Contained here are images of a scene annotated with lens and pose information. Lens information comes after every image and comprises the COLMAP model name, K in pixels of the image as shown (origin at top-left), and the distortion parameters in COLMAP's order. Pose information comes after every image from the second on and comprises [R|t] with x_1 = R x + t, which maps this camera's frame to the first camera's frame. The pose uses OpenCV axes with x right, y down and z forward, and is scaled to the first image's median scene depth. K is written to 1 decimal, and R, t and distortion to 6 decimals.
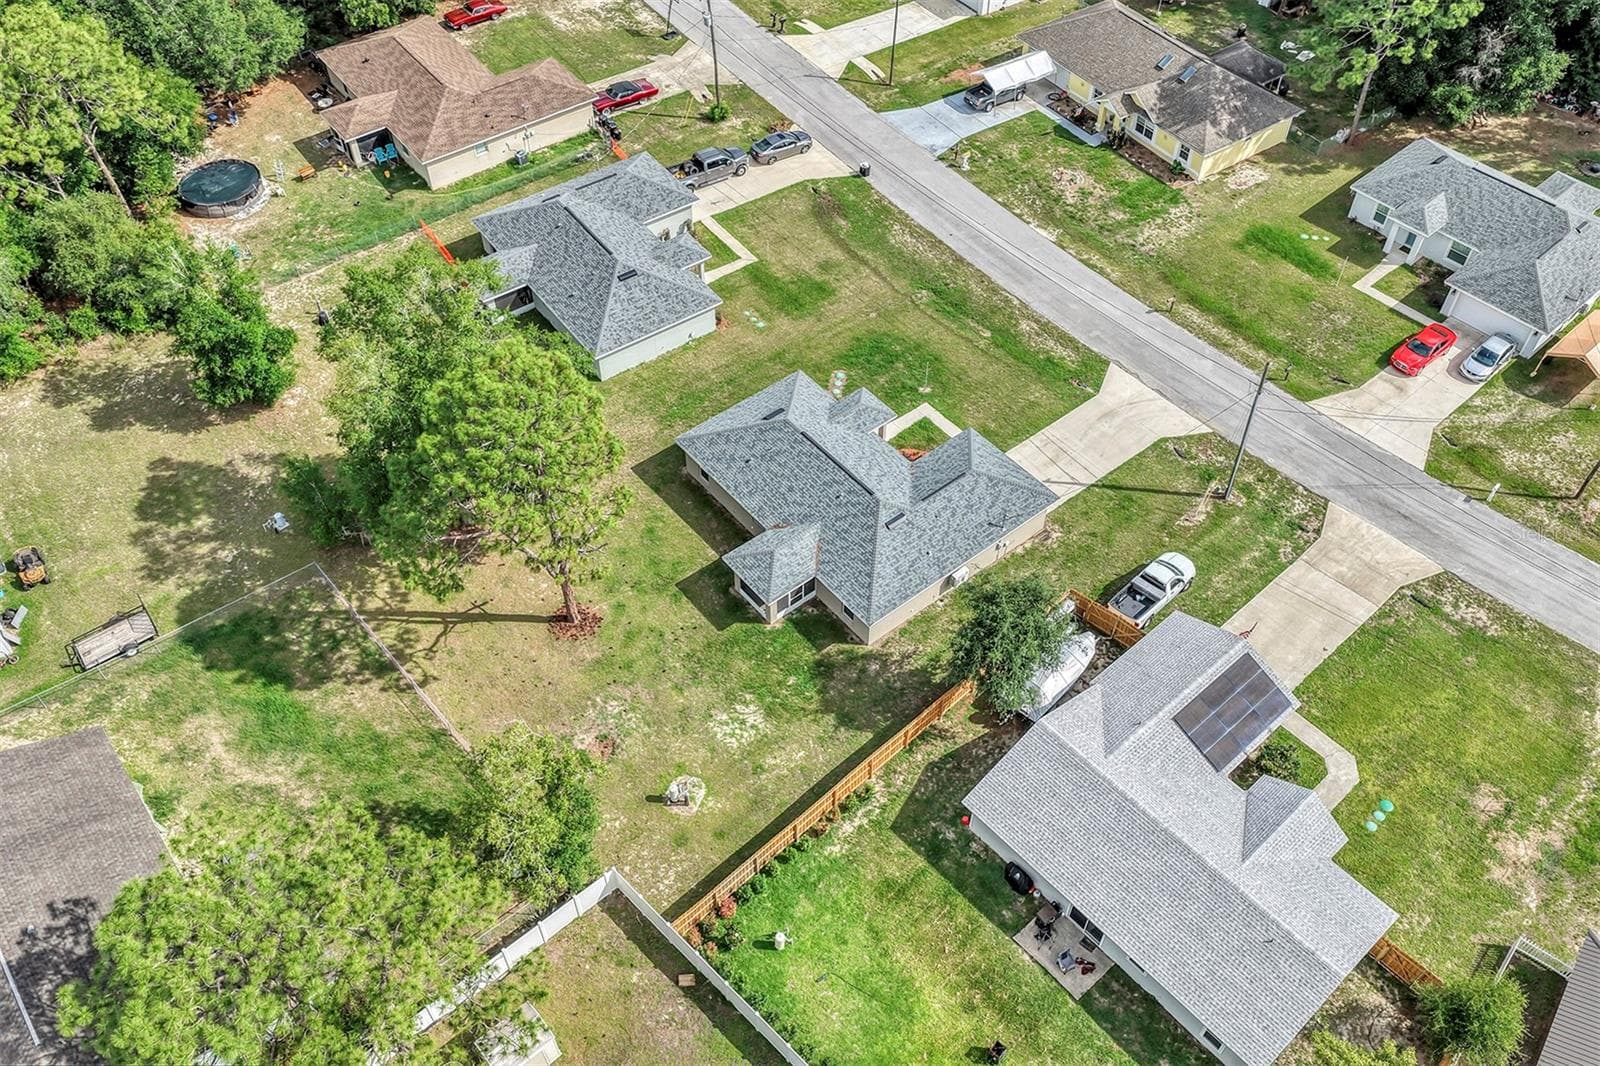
lens RADIAL K [[1329.2, 0, 800.0], [0, 1329.2, 533.0], [0, 0, 1]] dist [-0.021474, 0.054671]
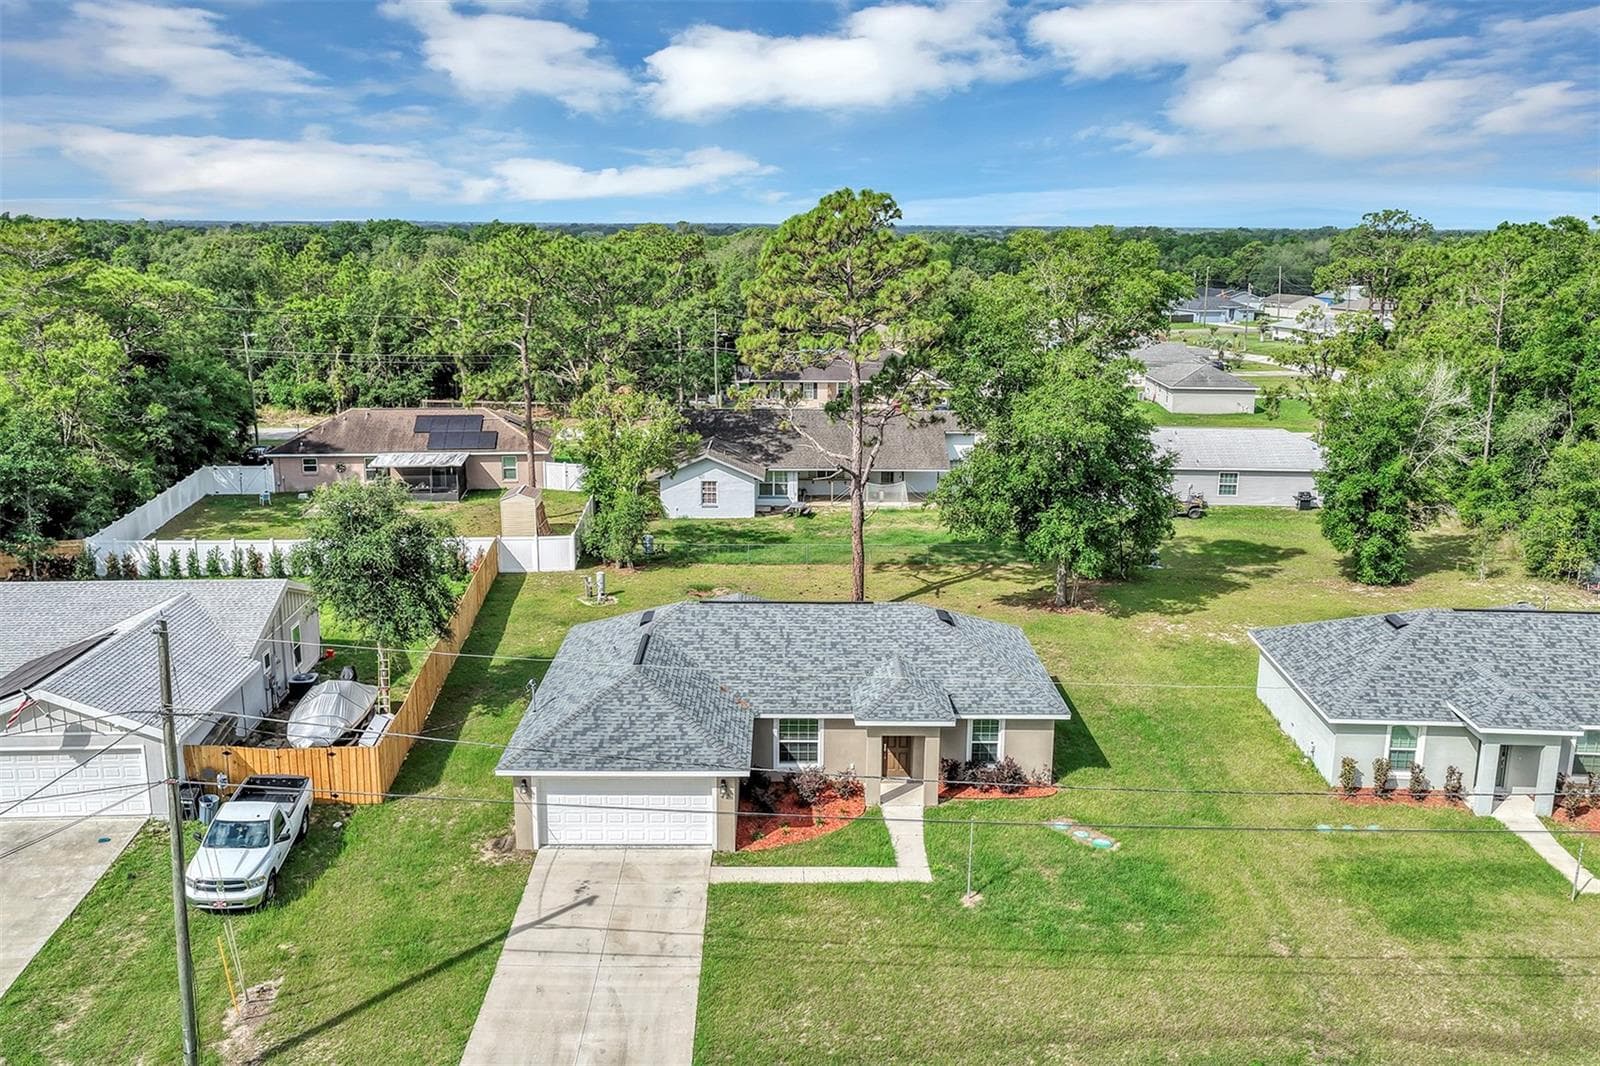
lens RADIAL K [[1329.2, 0, 800.0], [0, 1329.2, 533.0], [0, 0, 1]] dist [-0.021474, 0.054671]
pose [[-0.620158, 0.171735, -0.765449, 0.437322], [-0.598015, 0.528020, 0.602971, -0.396667], [0.507723, 0.831687, -0.224756, 0.966118]]
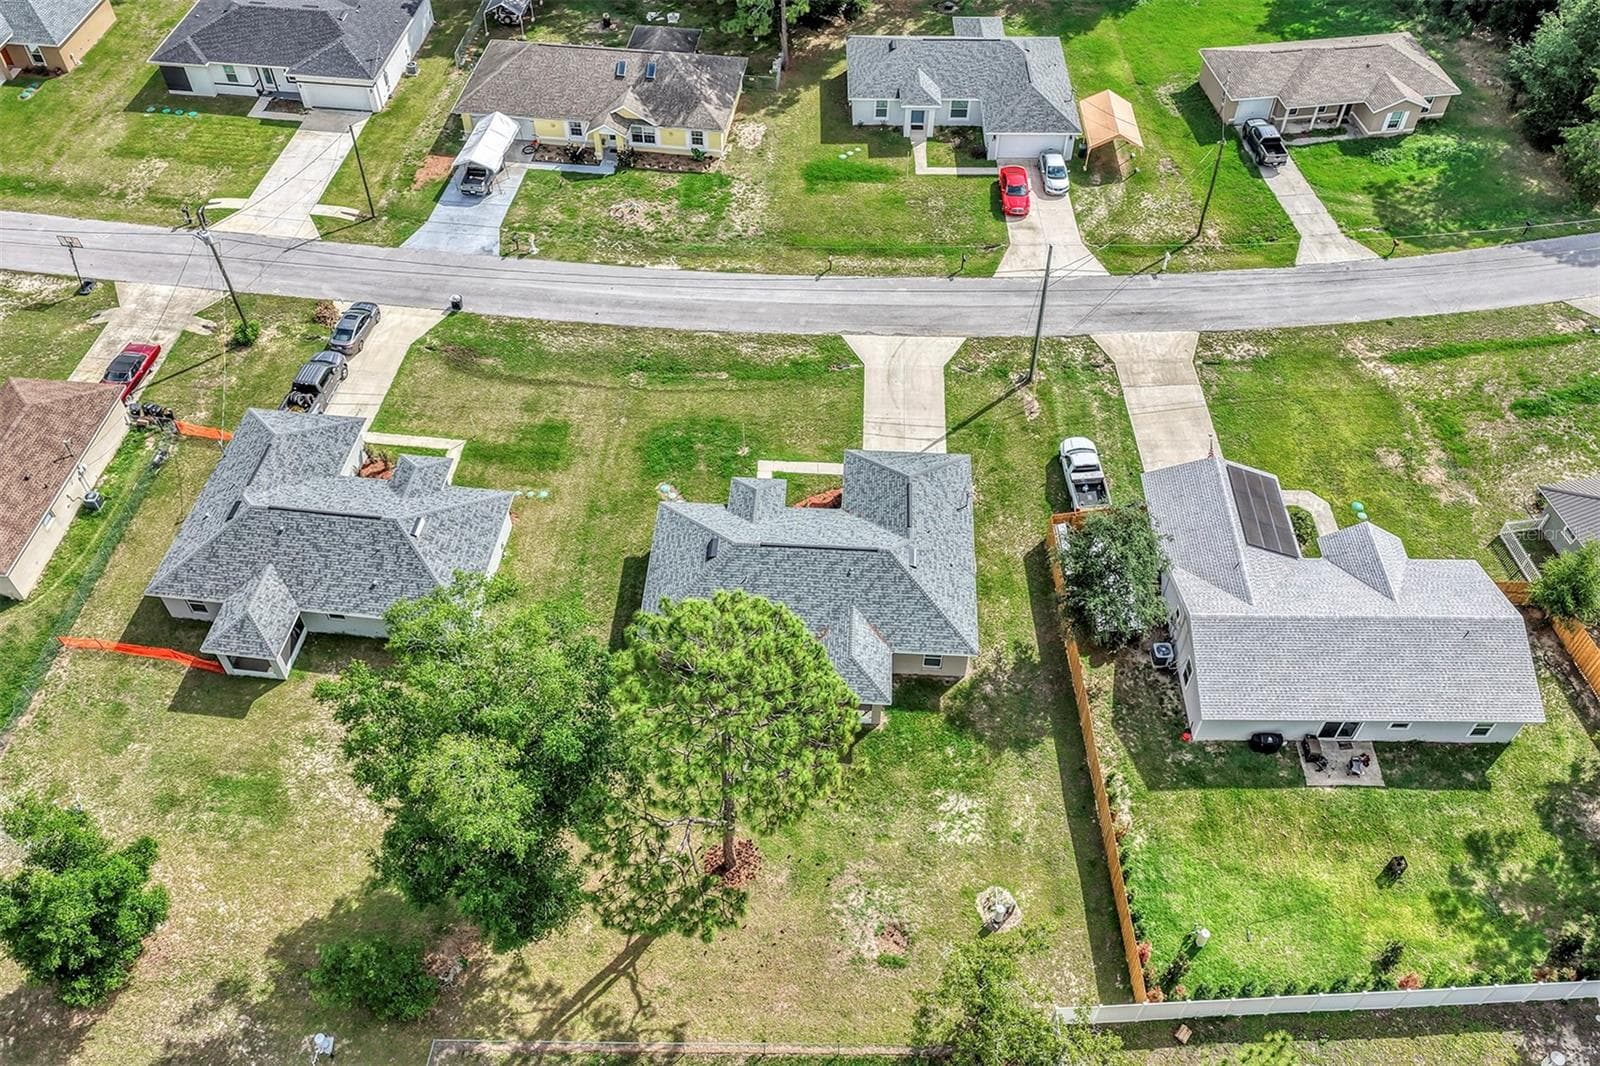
lens RADIAL K [[1329.2, 0, 800.0], [0, 1329.2, 533.0], [0, 0, 1]] dist [-0.021474, 0.054671]
pose [[0.670369, -0.559121, 0.487841, -0.376731], [0.559933, 0.812573, 0.161867, -0.191416], [-0.486910, 0.164647, 0.857794, 0.169030]]
